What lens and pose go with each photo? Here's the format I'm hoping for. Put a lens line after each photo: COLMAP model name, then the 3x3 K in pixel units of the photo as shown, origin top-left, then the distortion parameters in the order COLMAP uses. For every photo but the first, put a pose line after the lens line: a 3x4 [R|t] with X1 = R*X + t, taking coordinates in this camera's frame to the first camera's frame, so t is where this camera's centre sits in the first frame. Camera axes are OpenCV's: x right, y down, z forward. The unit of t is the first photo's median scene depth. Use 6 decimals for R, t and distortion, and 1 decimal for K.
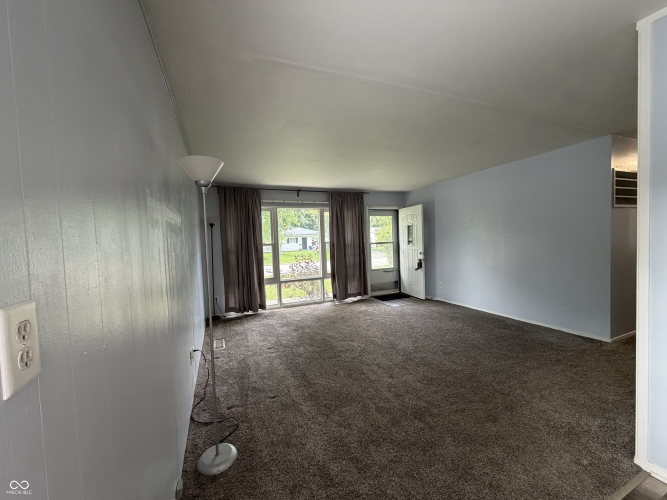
lens RADIAL K [[265.9, 0, 331.8], [0, 265.9, 250.9], [0, 0, 1]] dist [-0.000457, 0.000026]
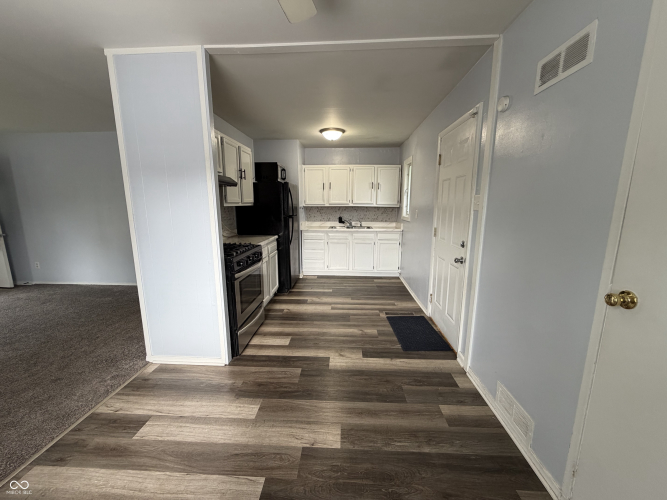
lens RADIAL K [[265.9, 0, 331.8], [0, 265.9, 250.9], [0, 0, 1]] dist [-0.000457, 0.000026]
pose [[0.440858, -0.121562, 0.889307, 0.156491], [0.019124, 0.991834, 0.126096, -0.000622], [-0.897373, -0.038583, 0.439583, -0.293930]]
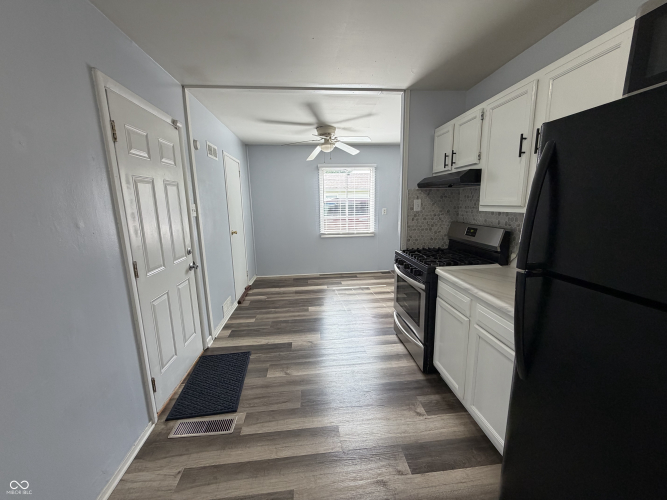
lens RADIAL K [[265.9, 0, 331.8], [0, 265.9, 250.9], [0, 0, 1]] dist [-0.000457, 0.000026]
pose [[-0.299577, 0.215791, -0.929348, 1.565414], [-0.008904, 0.973411, 0.228893, -0.096825], [0.954030, 0.076846, -0.289691, 0.313283]]
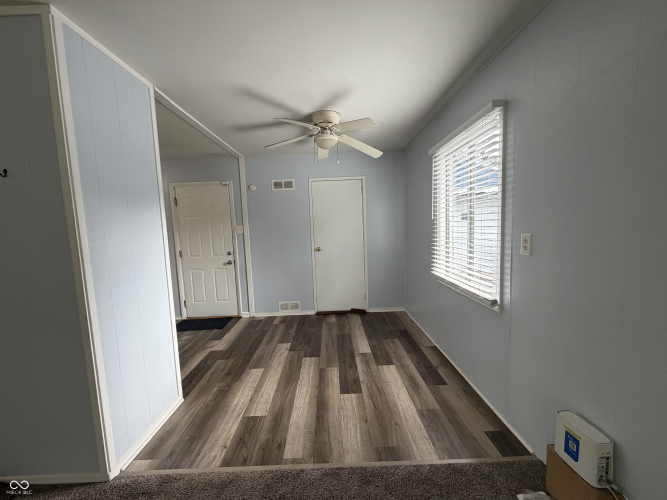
lens RADIAL K [[265.9, 0, 331.8], [0, 265.9, 250.9], [0, 0, 1]] dist [-0.000457, 0.000026]
pose [[-0.918627, 0.040047, 0.393091, -0.008472], [0.090376, 0.989773, 0.110367, -0.030539], [-0.384651, 0.136912, -0.912852, 0.714208]]
